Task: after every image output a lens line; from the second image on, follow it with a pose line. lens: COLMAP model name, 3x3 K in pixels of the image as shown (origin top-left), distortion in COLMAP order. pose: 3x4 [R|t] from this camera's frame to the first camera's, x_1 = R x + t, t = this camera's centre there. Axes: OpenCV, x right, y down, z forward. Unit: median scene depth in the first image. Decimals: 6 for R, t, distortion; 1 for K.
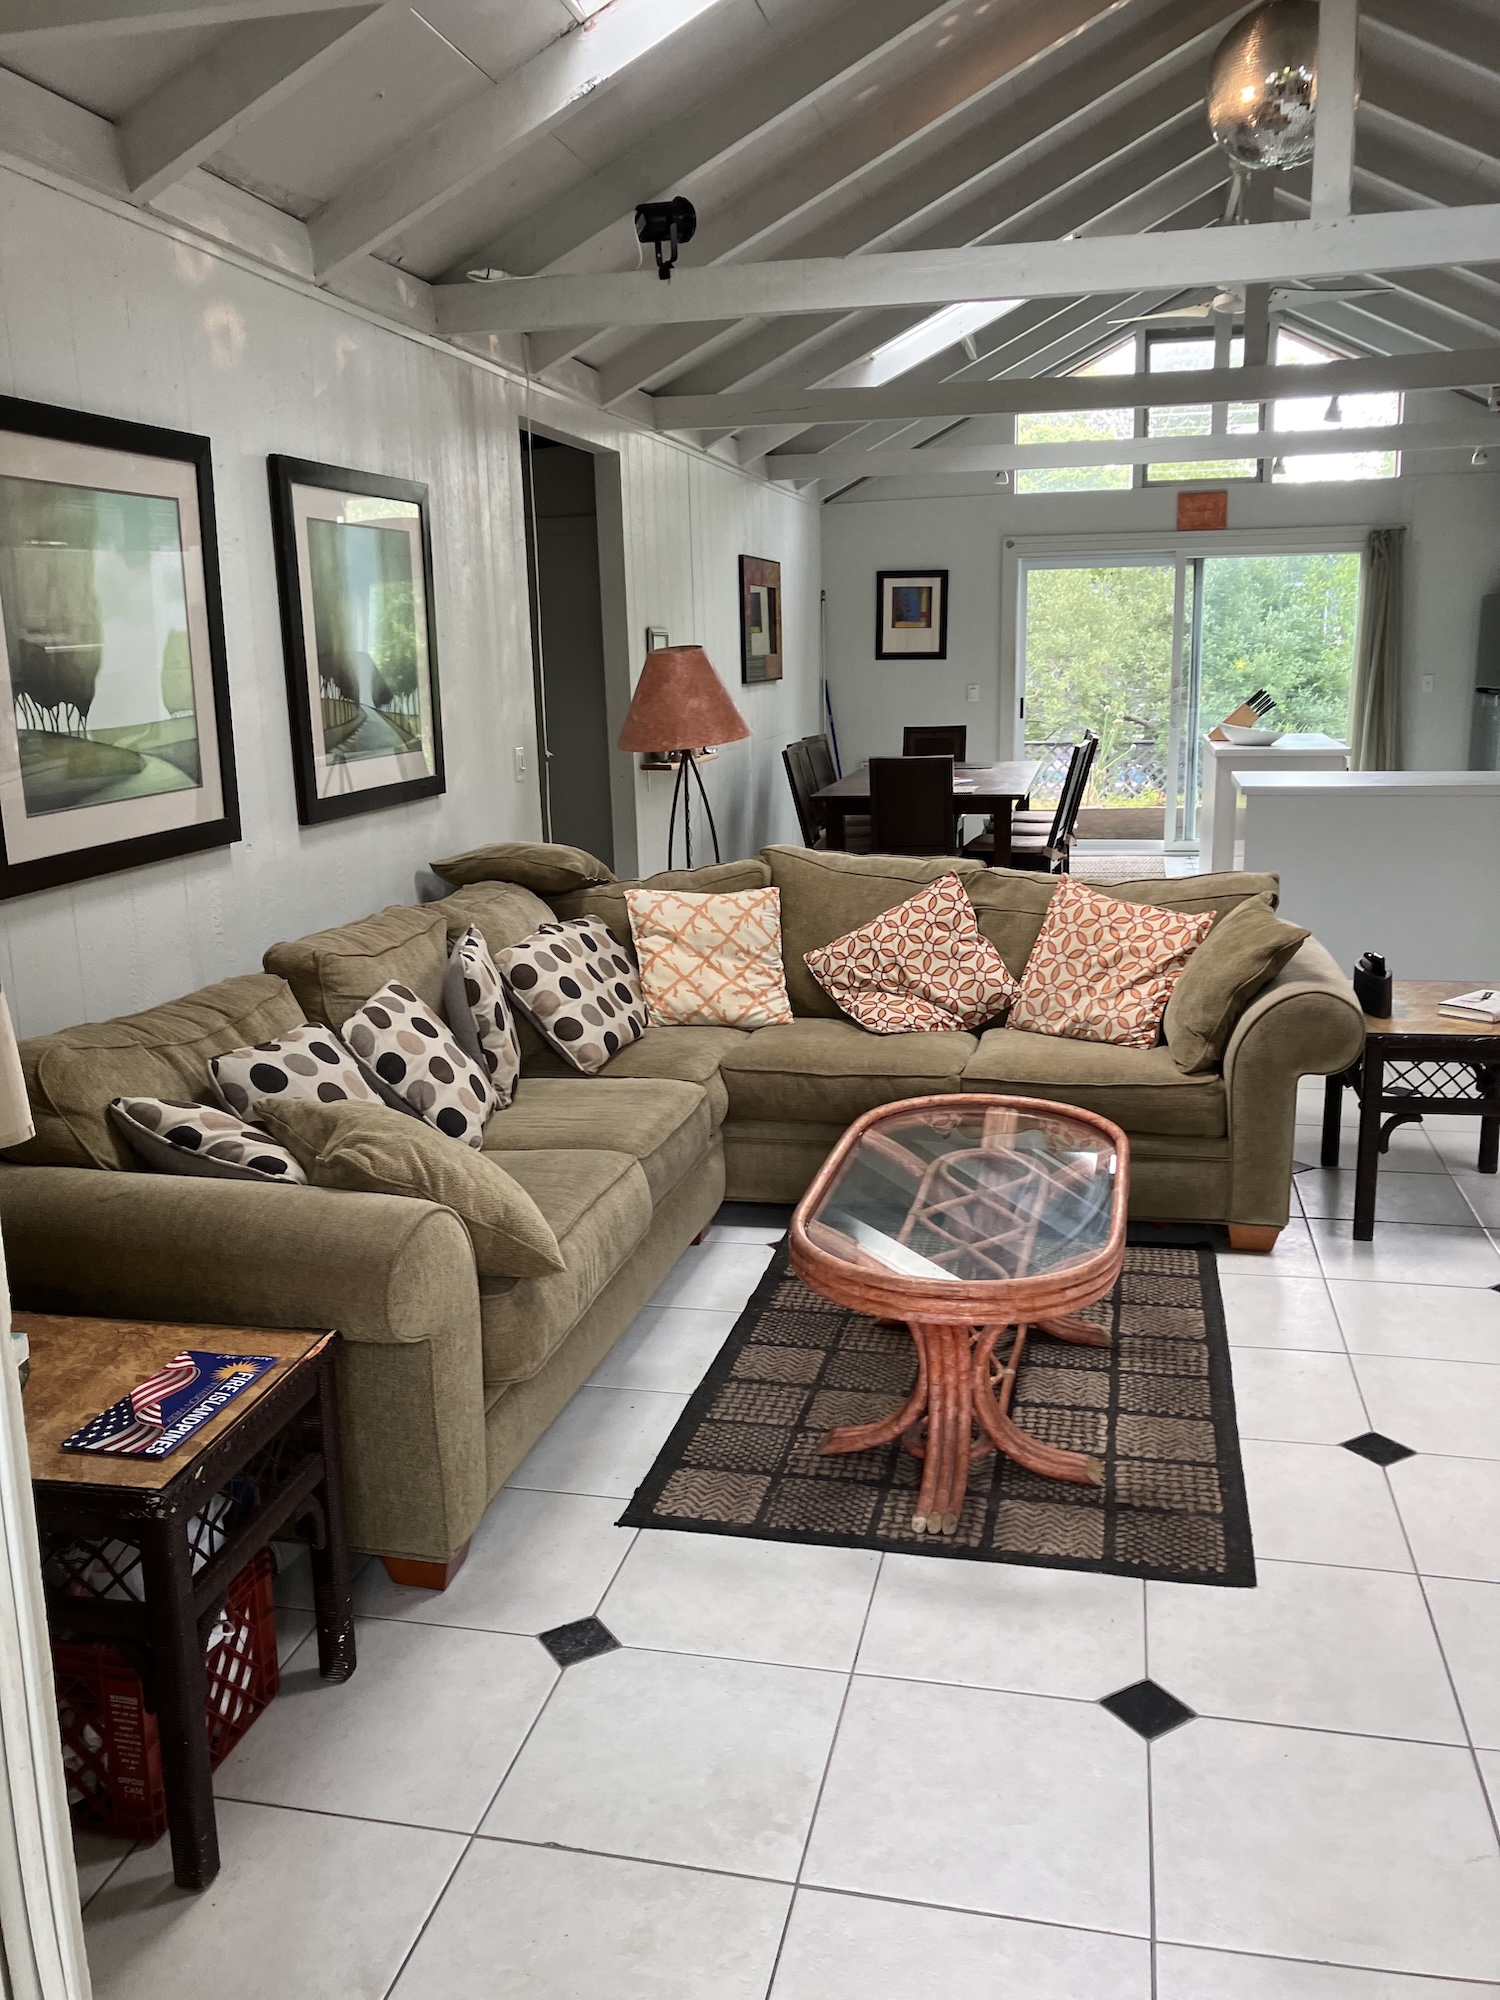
lens RADIAL K [[1632.2, 0, 697.2], [0, 1632.2, 1037.8], [0, 0, 1]] dist [-0.029907, 0.035658]
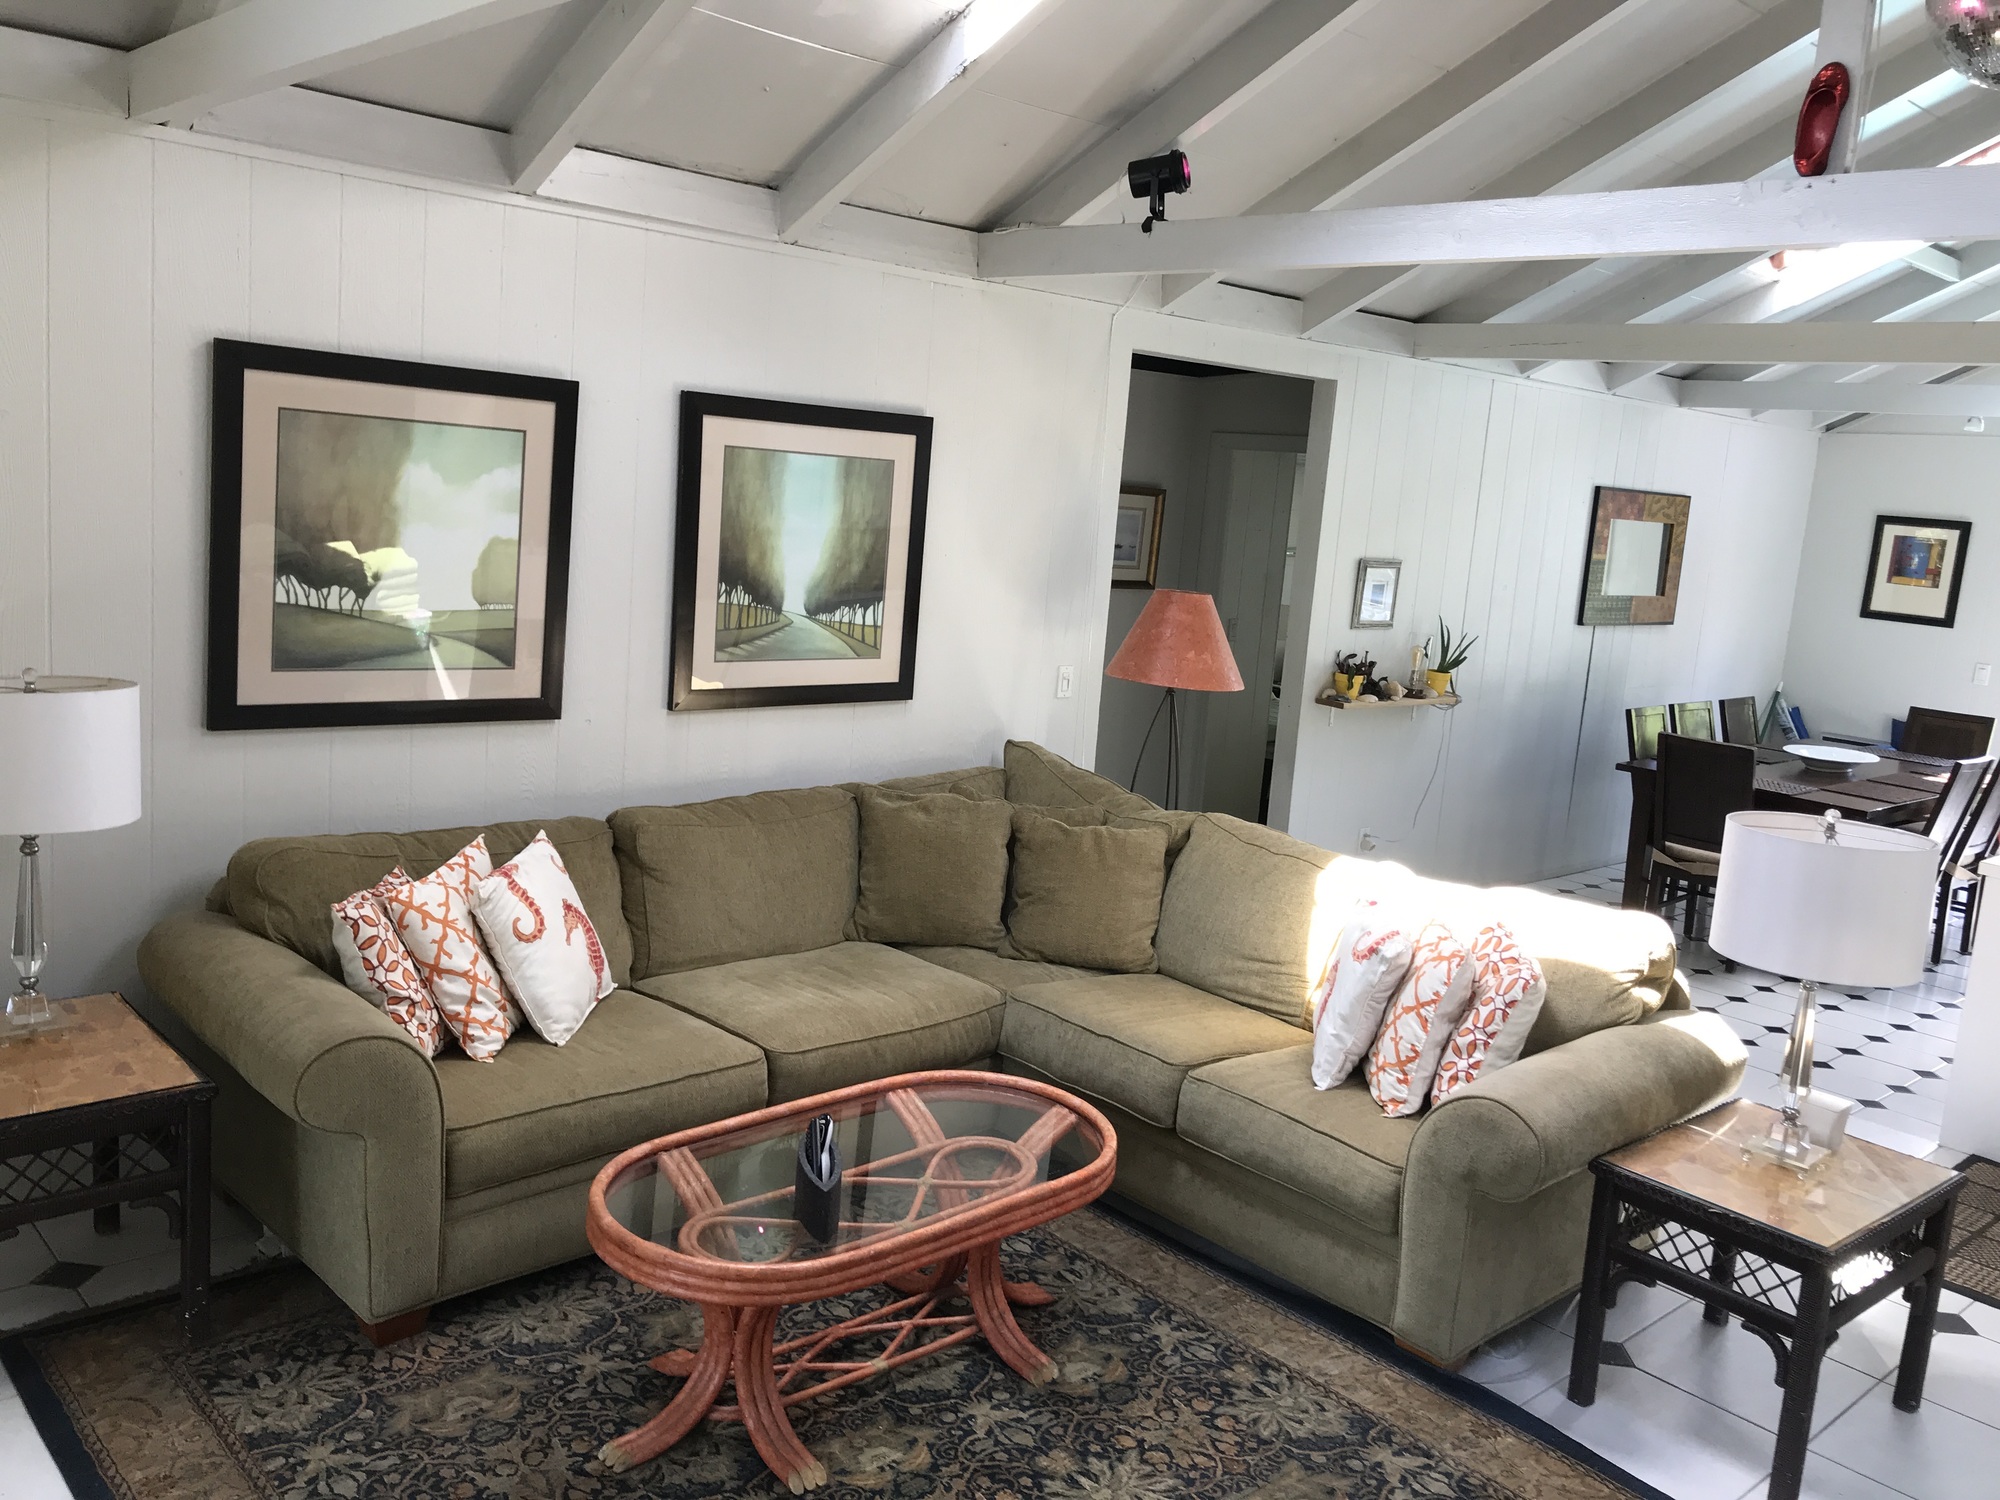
lens RADIAL K [[1641.7, 0, 983.9], [0, 1641.7, 759.6], [0, 0, 1]] dist [0.048113, -0.028511]
pose [[0.822042, 0.183102, -0.539186, 0.517355], [-0.224936, 0.974299, -0.012075, -0.122088], [0.523117, 0.131209, 0.842100, 0.144105]]
